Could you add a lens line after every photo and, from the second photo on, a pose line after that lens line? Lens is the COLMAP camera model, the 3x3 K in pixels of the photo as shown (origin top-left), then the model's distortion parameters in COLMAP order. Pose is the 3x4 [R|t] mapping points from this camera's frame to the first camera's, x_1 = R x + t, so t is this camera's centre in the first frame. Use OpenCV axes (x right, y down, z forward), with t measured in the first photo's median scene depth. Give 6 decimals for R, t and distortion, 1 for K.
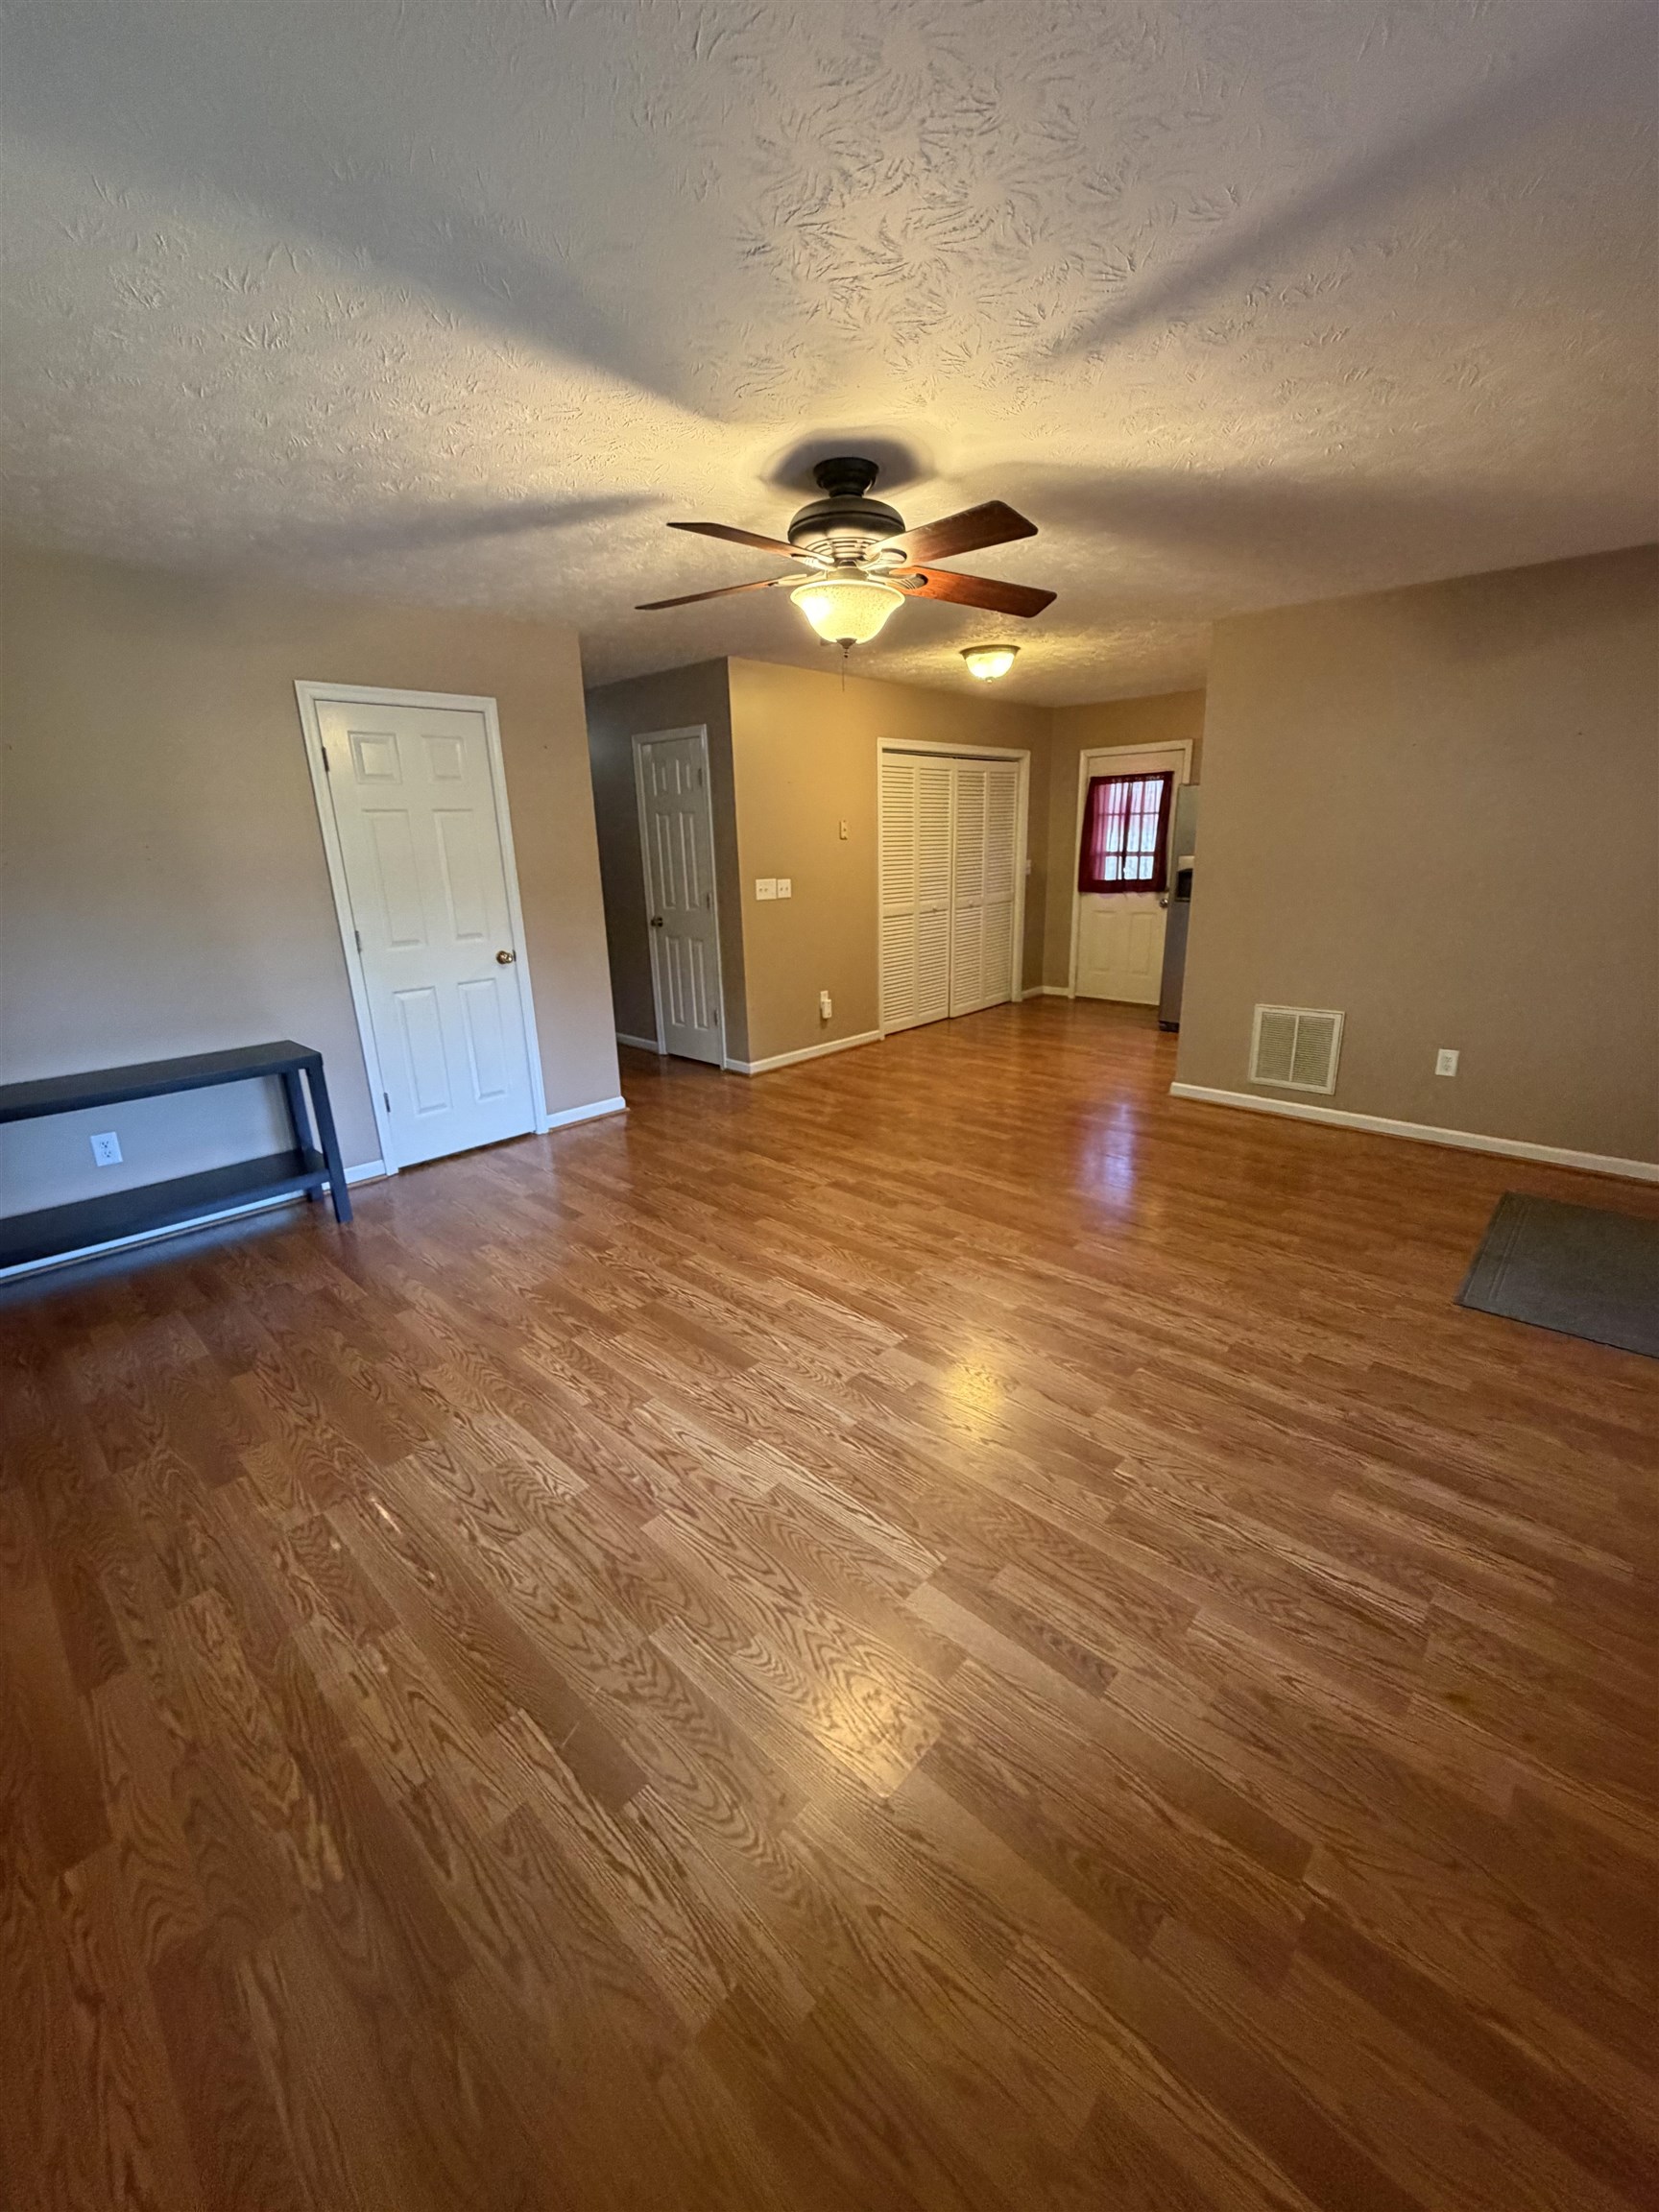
lens RADIAL K [[885.6, 0, 837.2], [0, 885.6, 1101.6], [0, 0, 1]] dist [-0.001366, 0.000384]
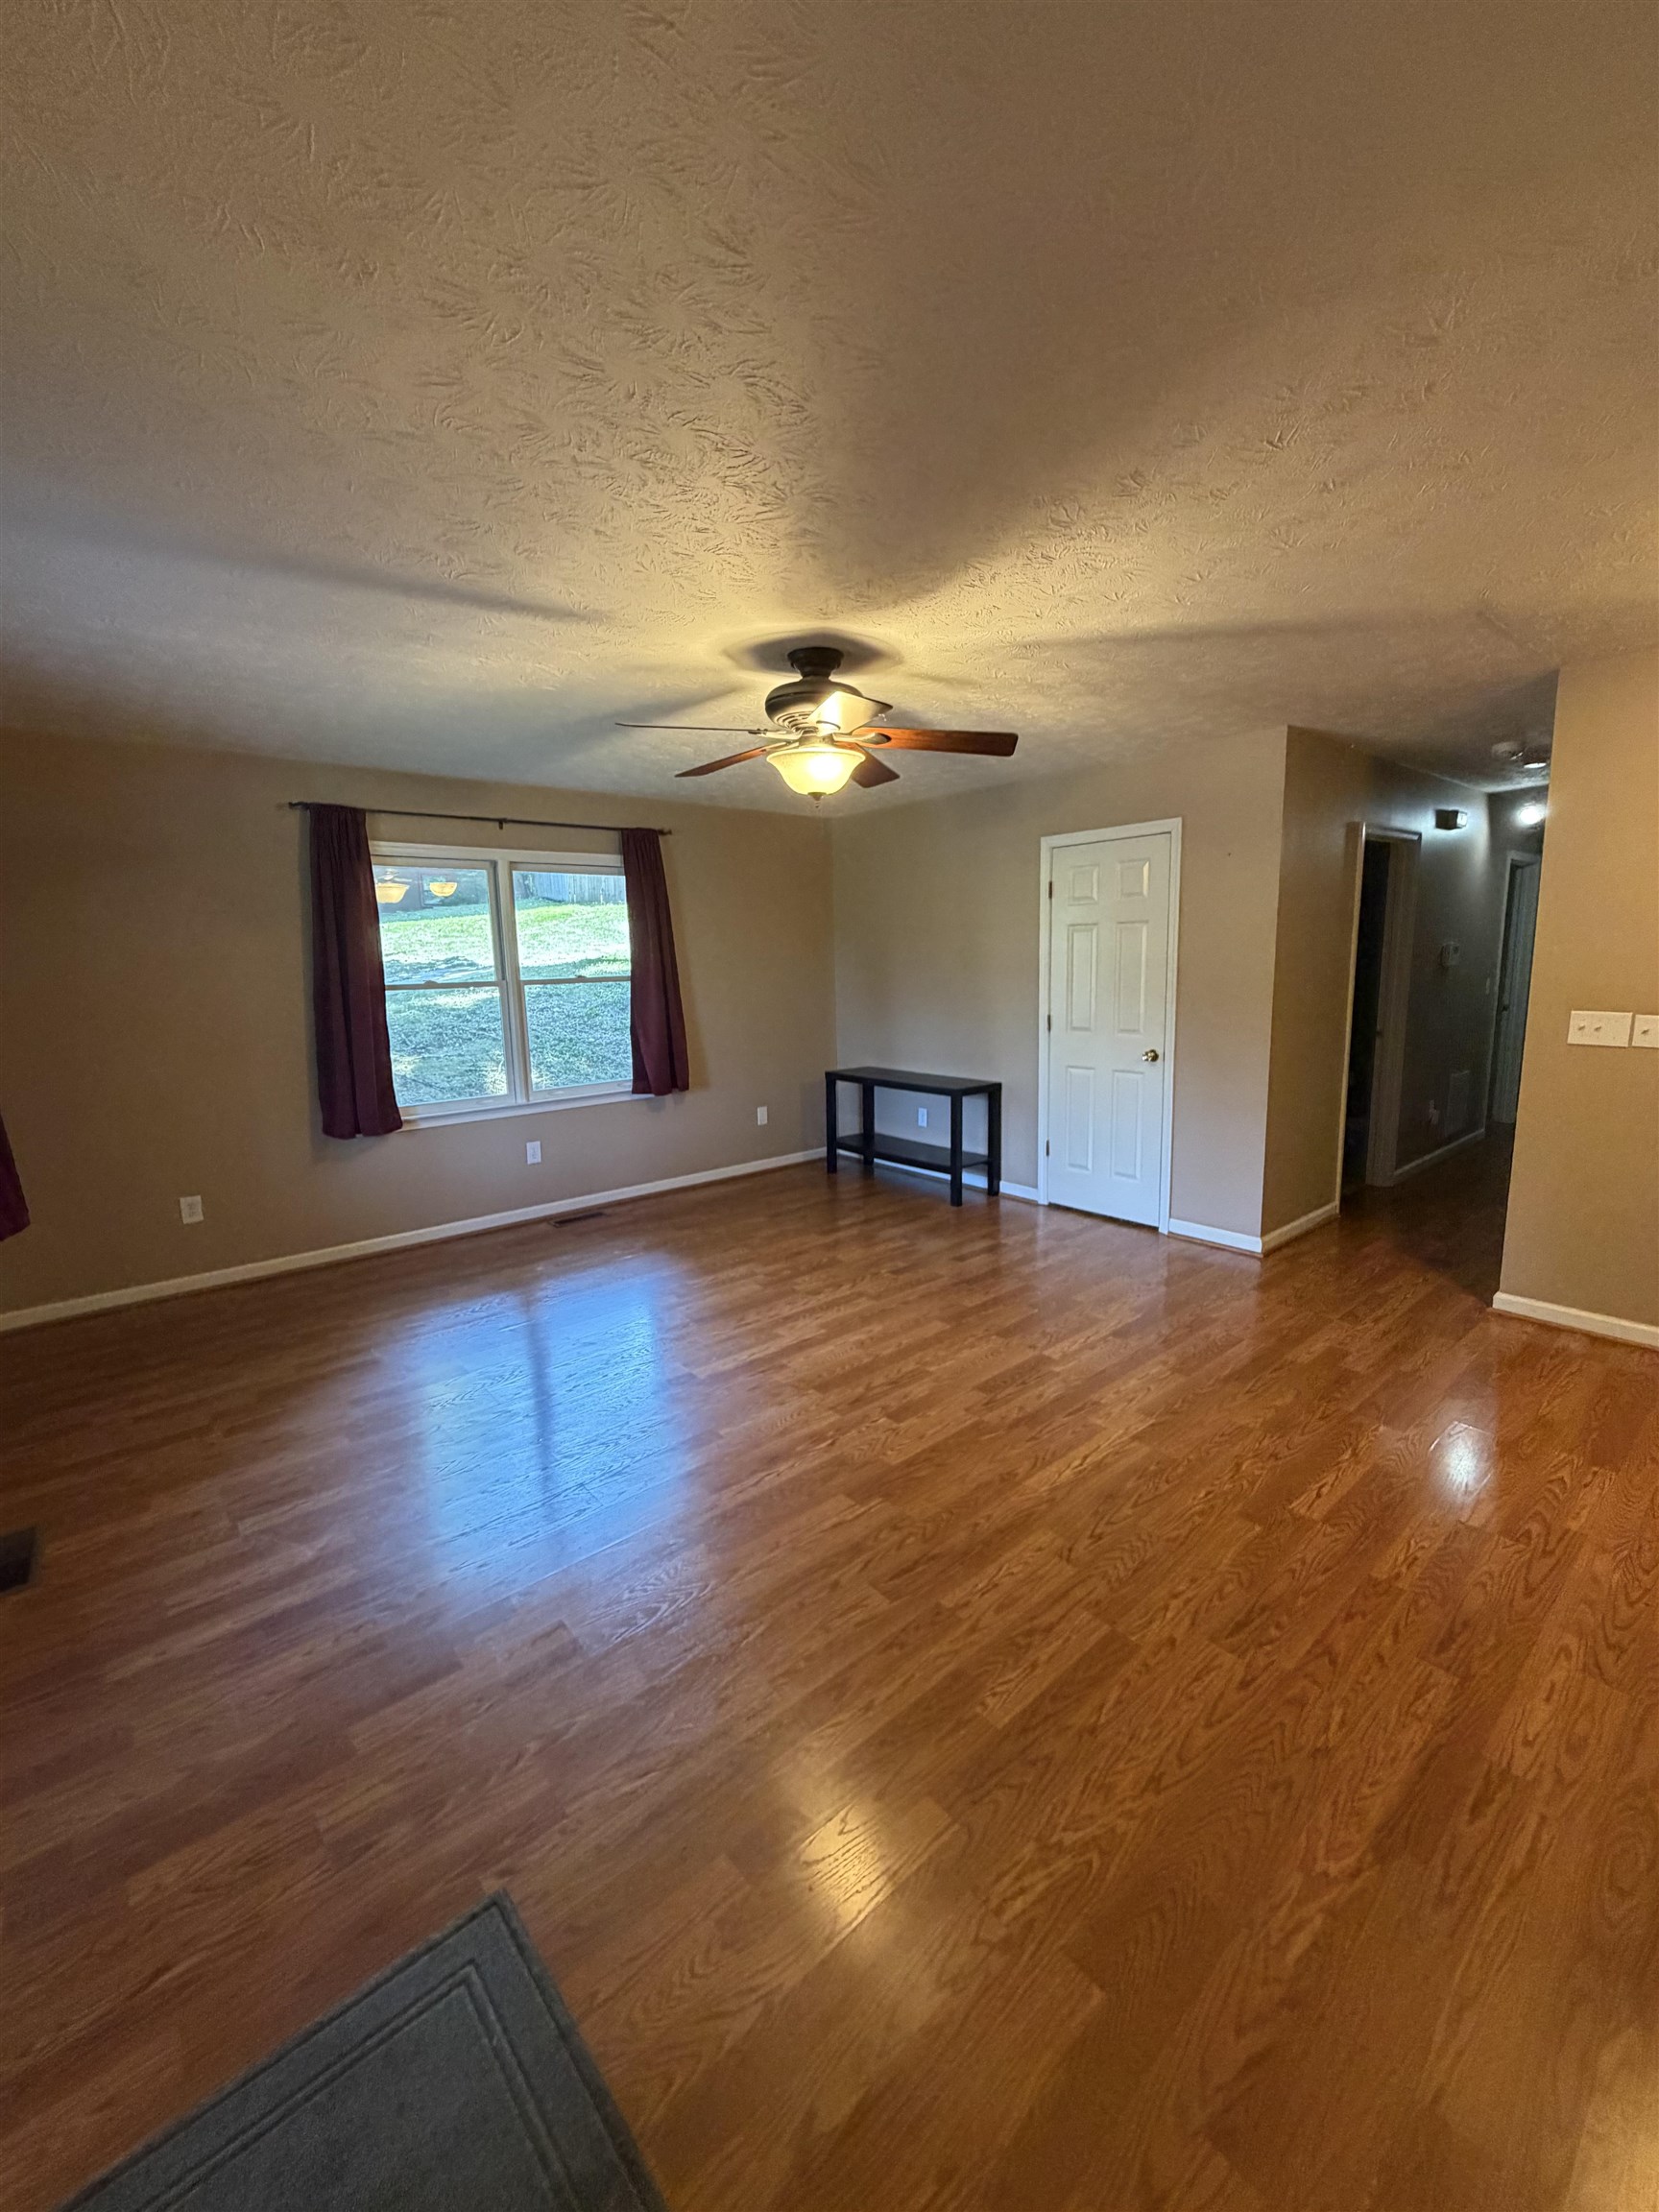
lens RADIAL K [[885.6, 0, 822.2], [0, 885.6, 1096.5], [0, 0, 1]] dist [-0.001366, 0.000384]
pose [[-0.117452, 0.180706, -0.976499, 0.885894], [-0.265735, 0.941728, 0.206234, -0.286518], [0.956865, 0.283713, -0.062588, 0.877575]]
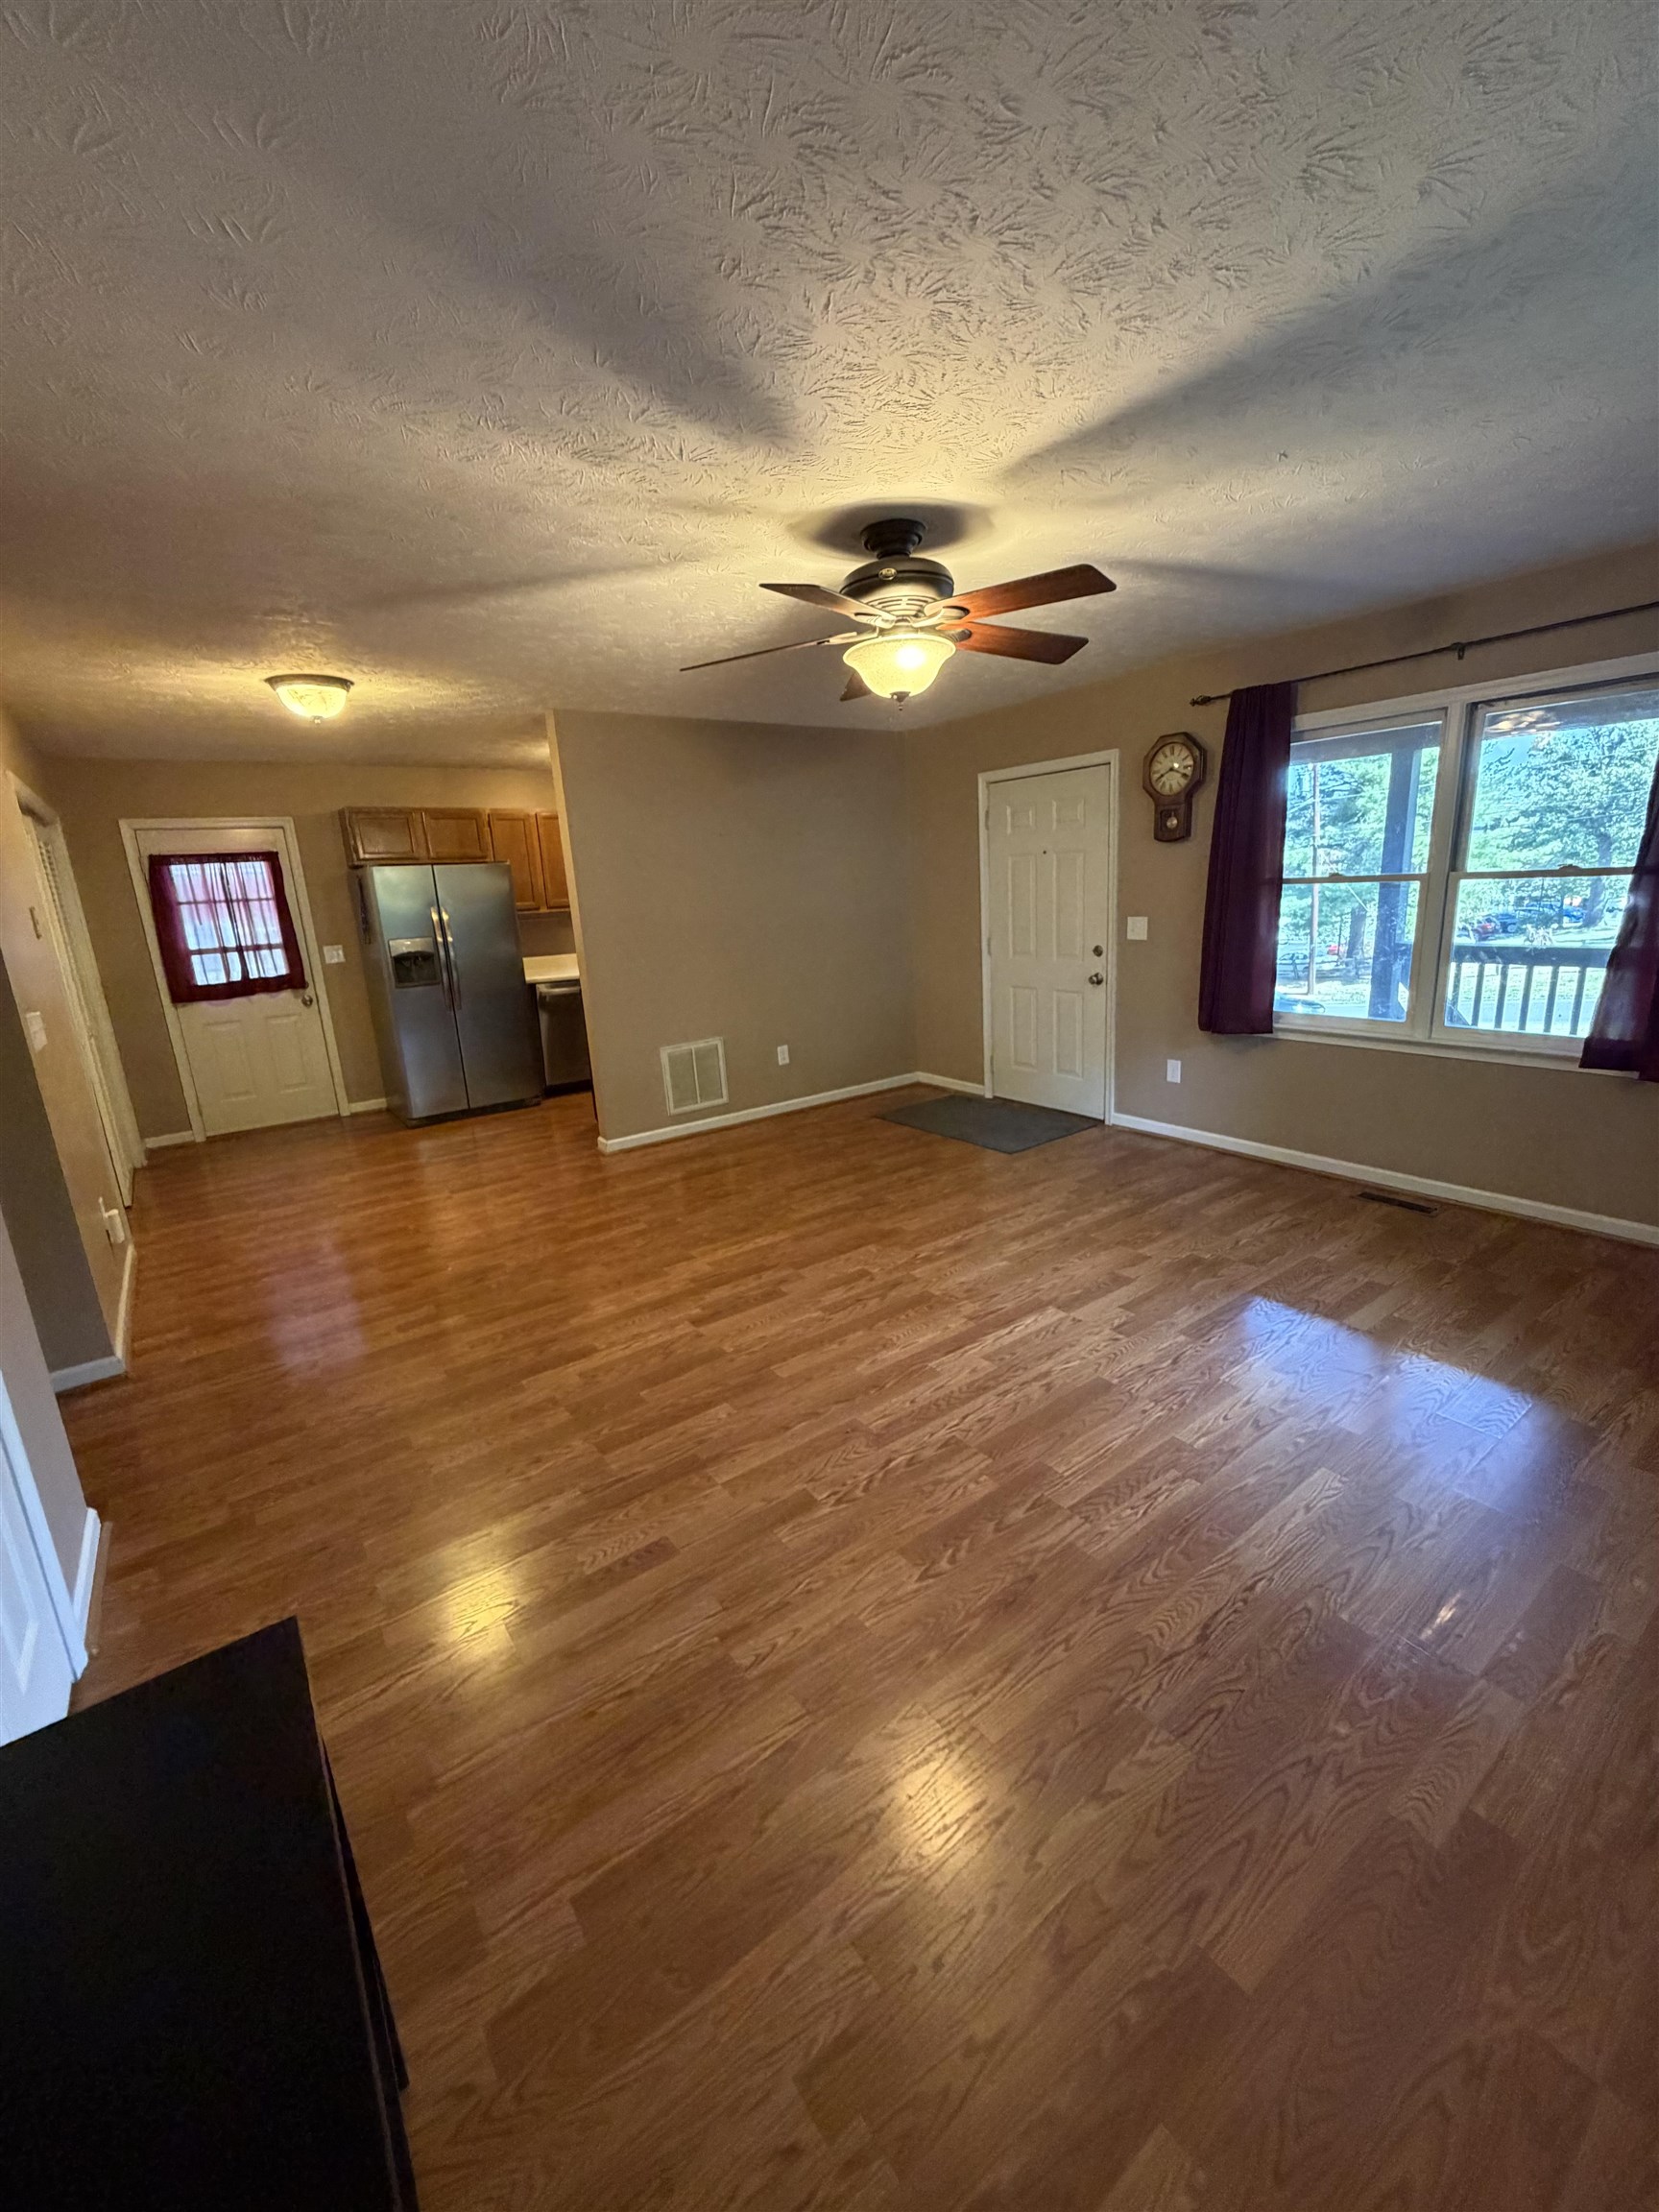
lens RADIAL K [[885.6, 0, 831.5], [0, 885.6, 1100.2], [0, 0, 1]] dist [-0.001366, 0.000384]
pose [[0.183163, -0.223919, 0.957242, -0.793622], [0.332108, 0.930563, 0.154131, -0.200280], [-0.925287, 0.289676, 0.244810, 0.709043]]
